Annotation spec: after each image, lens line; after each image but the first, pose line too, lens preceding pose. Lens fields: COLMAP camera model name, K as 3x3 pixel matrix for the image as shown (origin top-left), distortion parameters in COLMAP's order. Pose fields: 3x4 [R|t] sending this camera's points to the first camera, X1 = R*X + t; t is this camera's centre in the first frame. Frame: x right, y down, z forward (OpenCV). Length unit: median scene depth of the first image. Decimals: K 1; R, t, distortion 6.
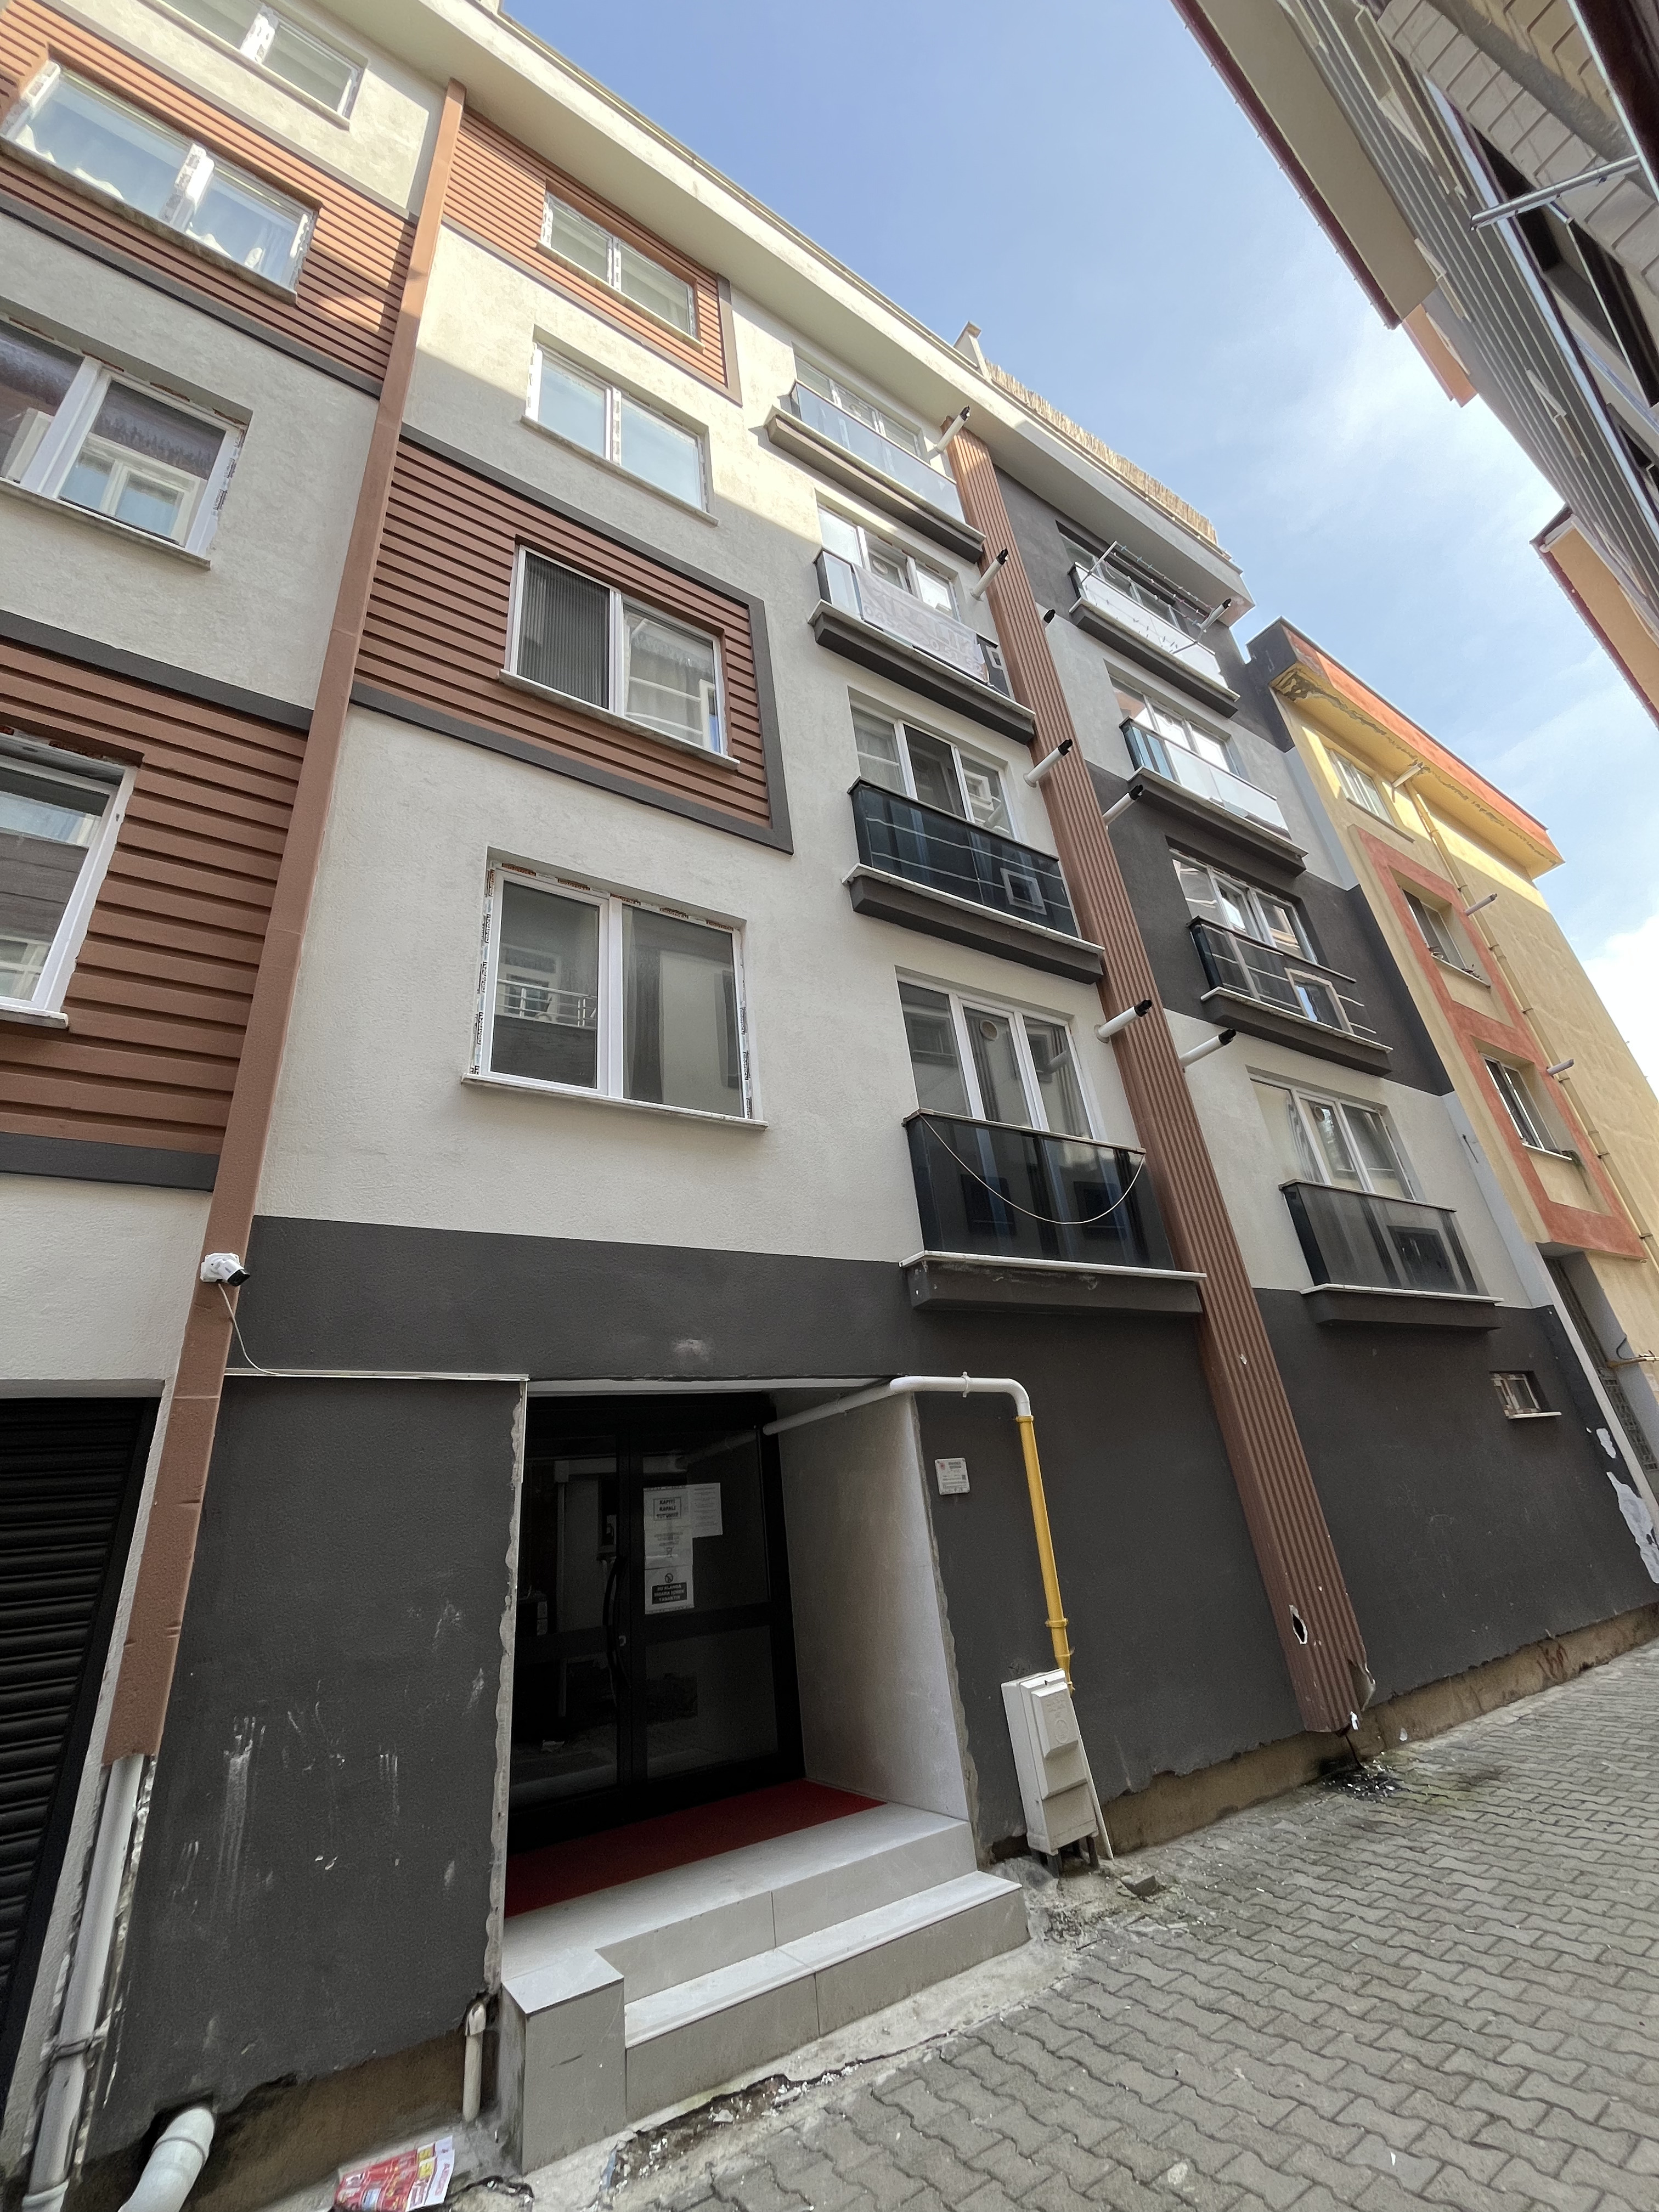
lens RADIAL K [[889.8, 0, 831.3], [0, 889.8, 1103.8], [0, 0, 1]] dist [-0.002486, -0.000440]
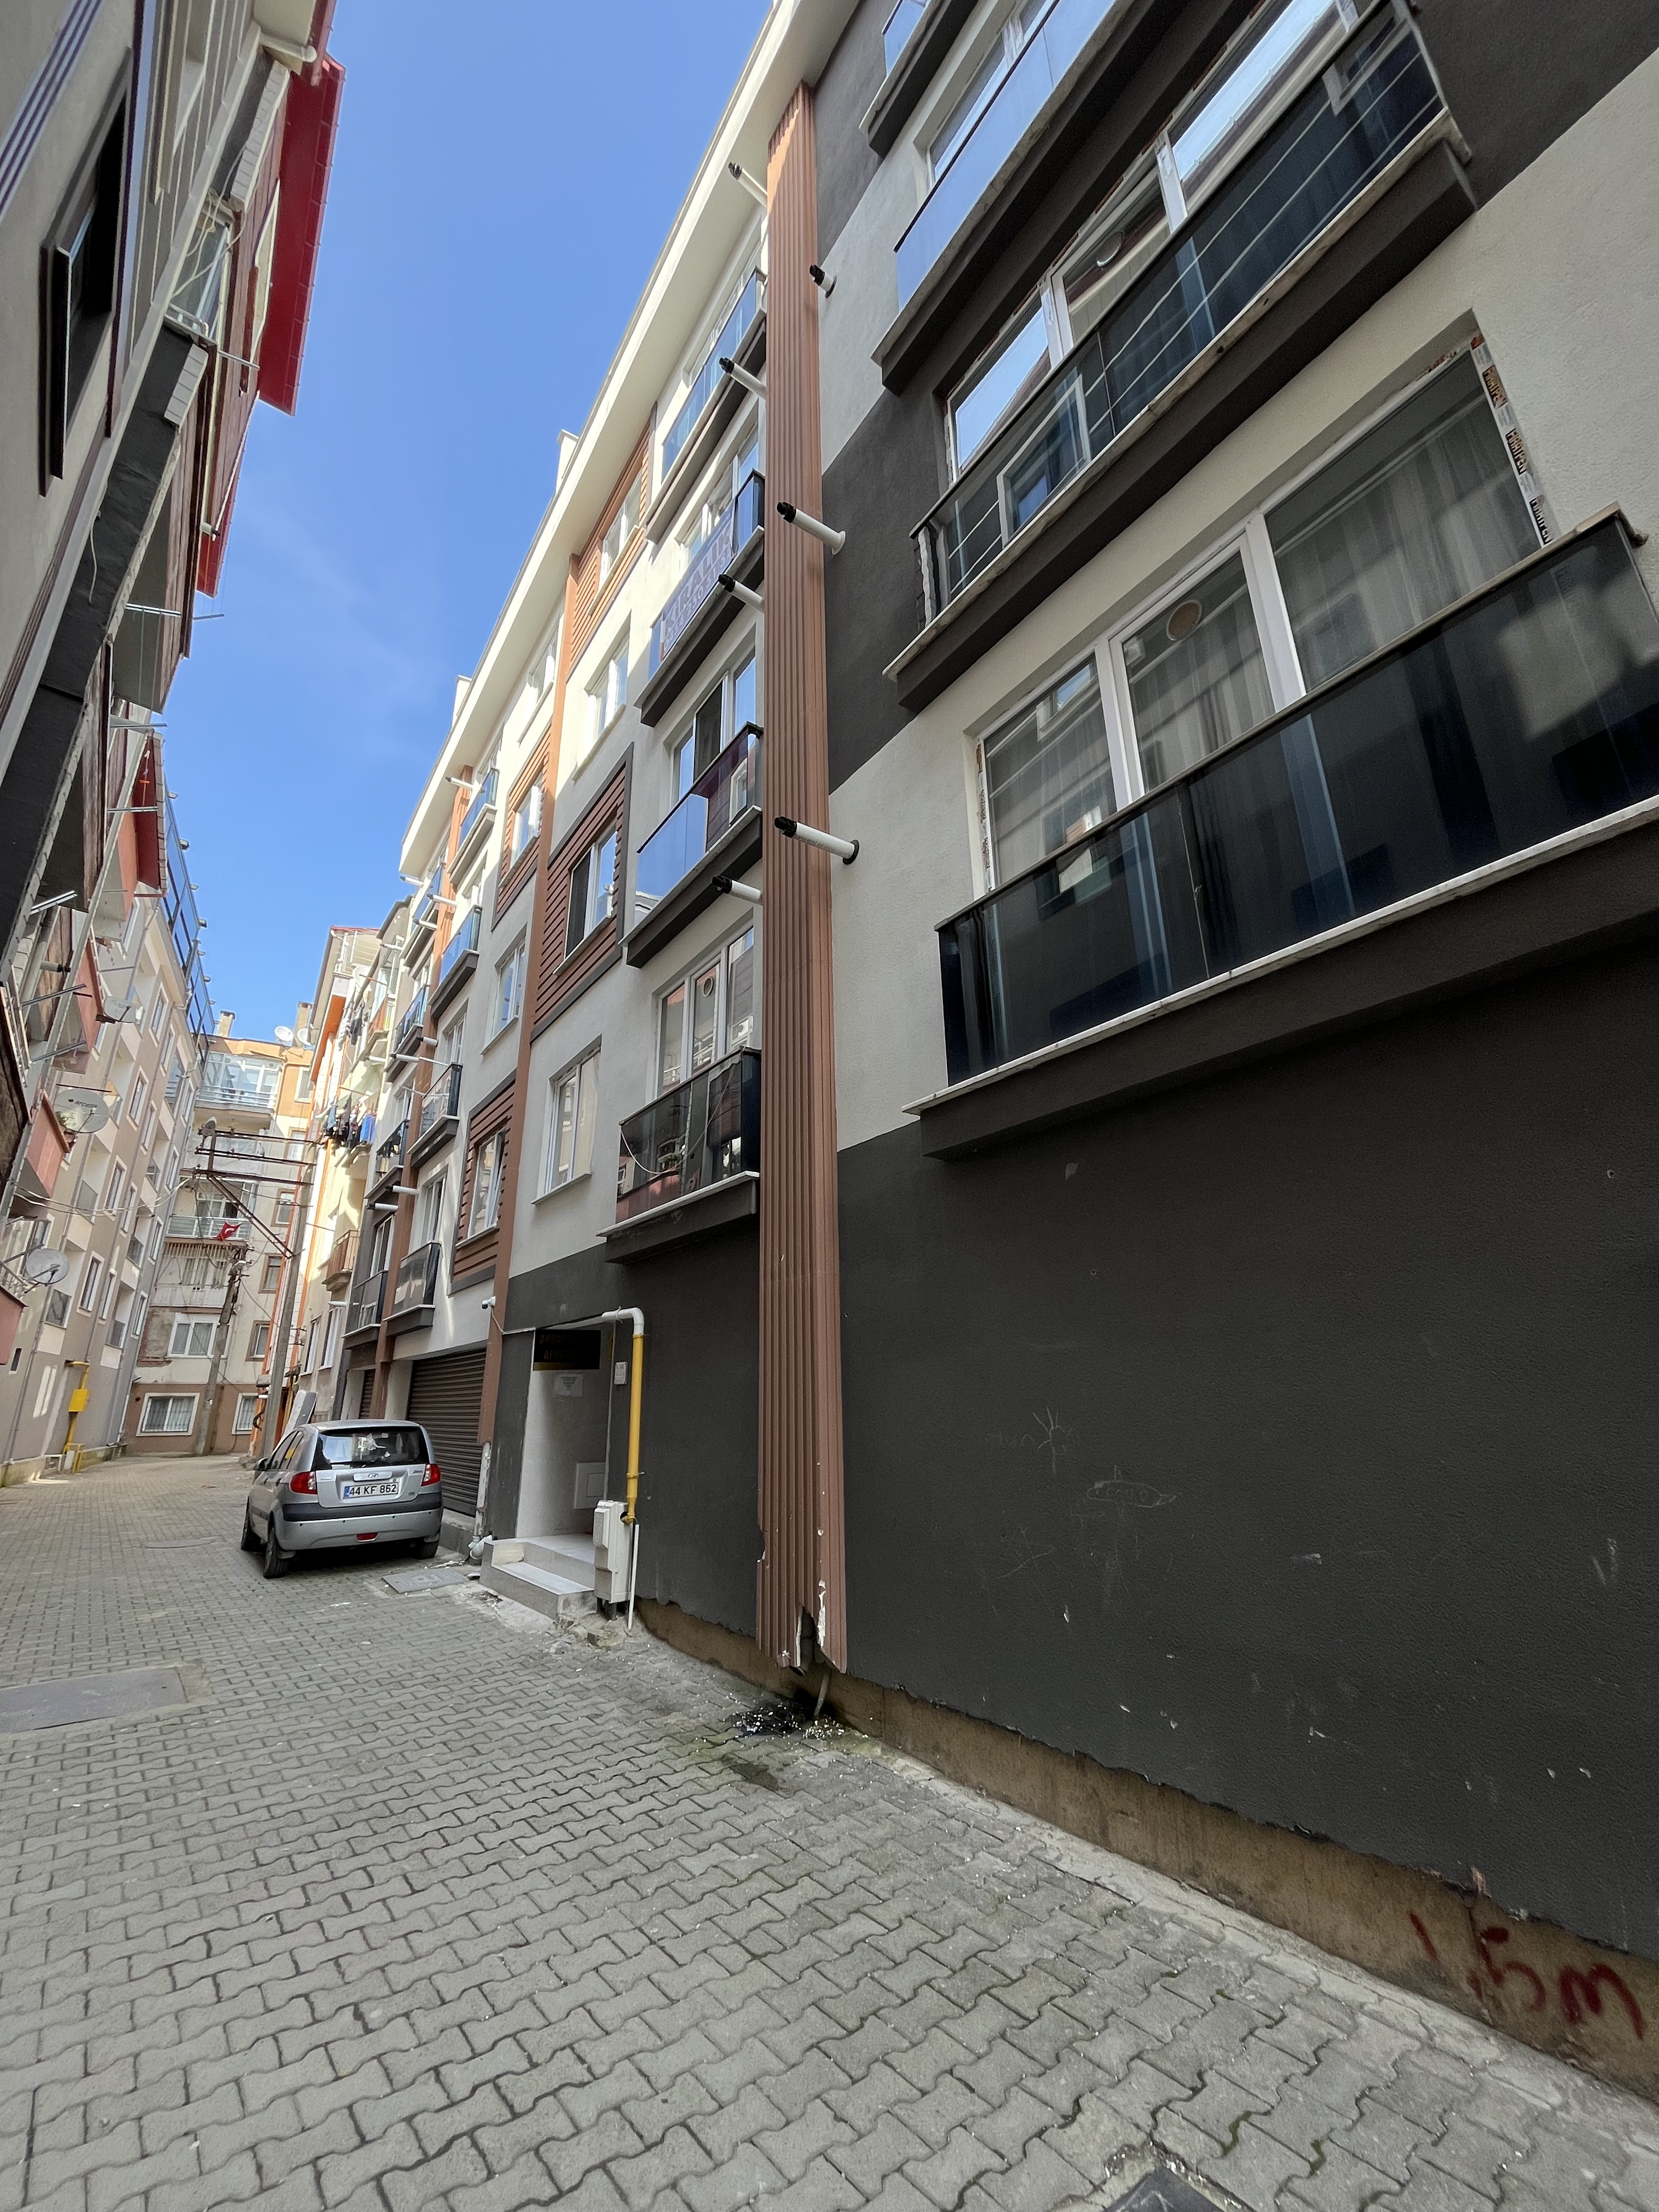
lens RADIAL K [[889.8, 0, 831.3], [0, 889.8, 1103.8], [0, 0, 1]] dist [-0.002486, -0.000440]
pose [[0.074127, -0.219207, -0.972858, 1.548786], [0.444572, 0.880504, -0.164523, 0.372447], [0.892670, -0.420310, 0.162723, 1.117410]]
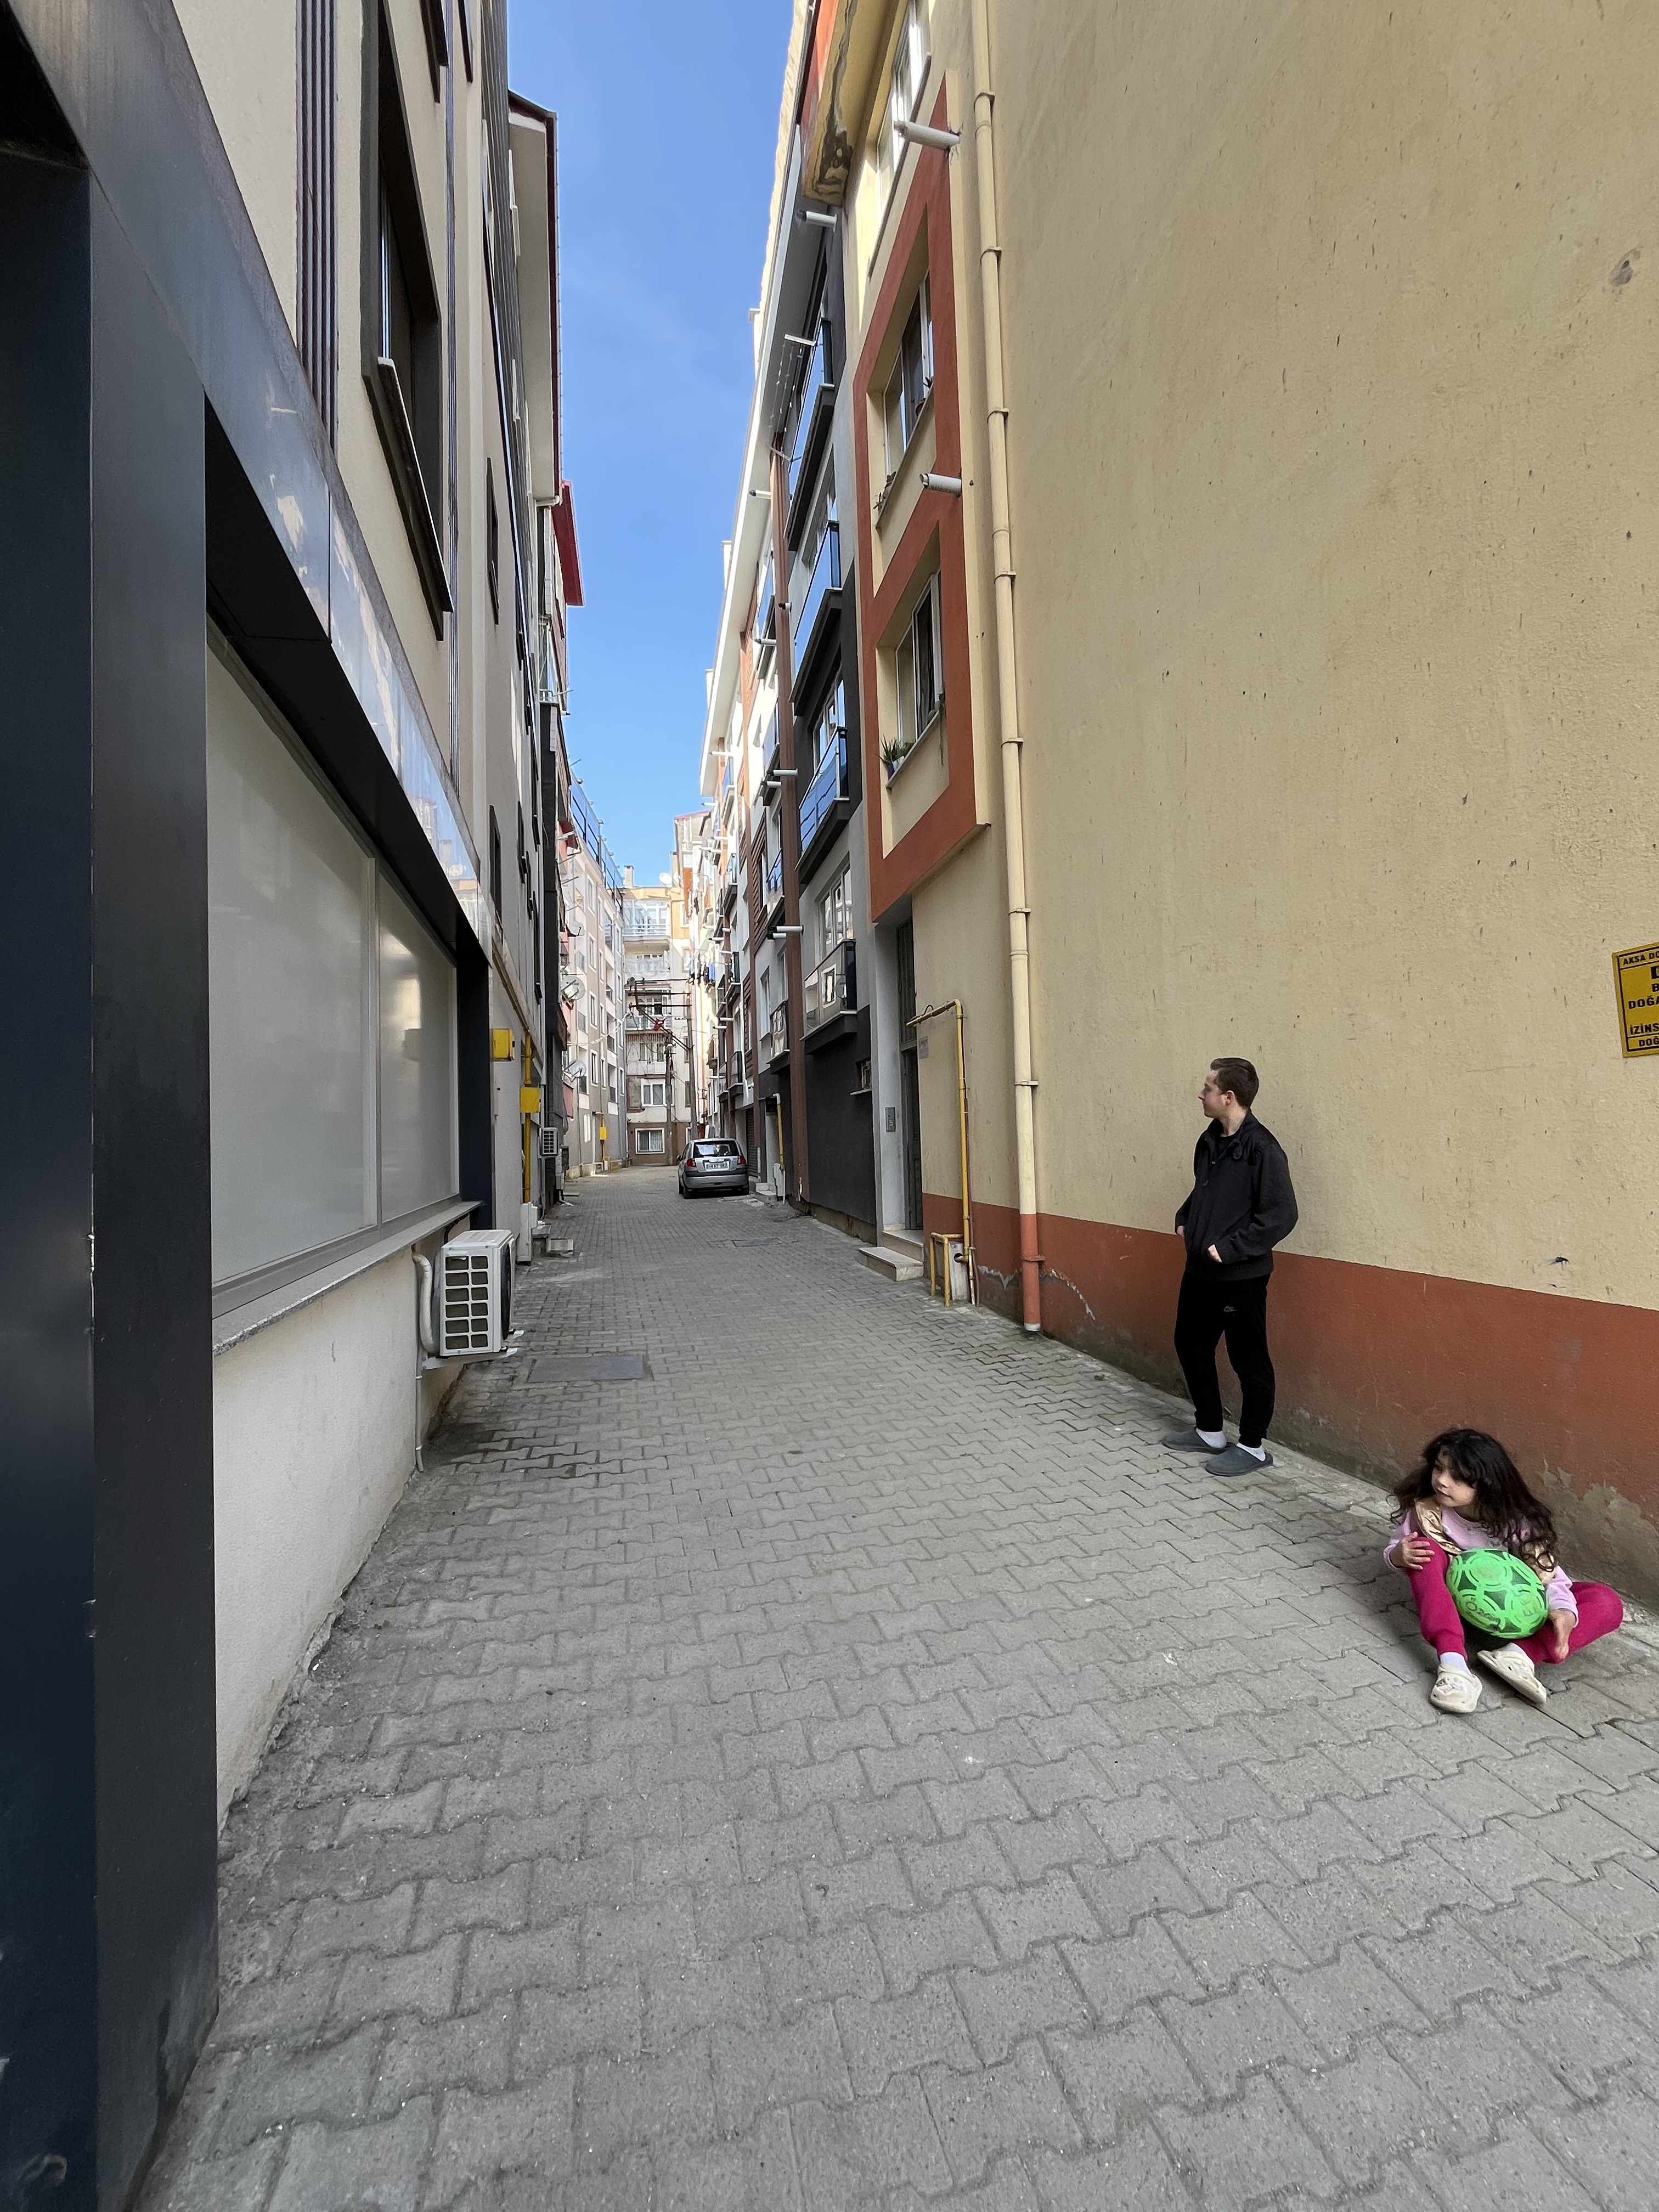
lens RADIAL K [[889.8, 0, 831.3], [0, 889.8, 1103.8], [0, 0, 1]] dist [-0.002486, -0.000440]
pose [[-0.336159, 0.079411, -0.938451, 3.252300], [0.473767, 0.875443, -0.095627, 0.740952], [0.813967, -0.476753, -0.331910, 2.194783]]
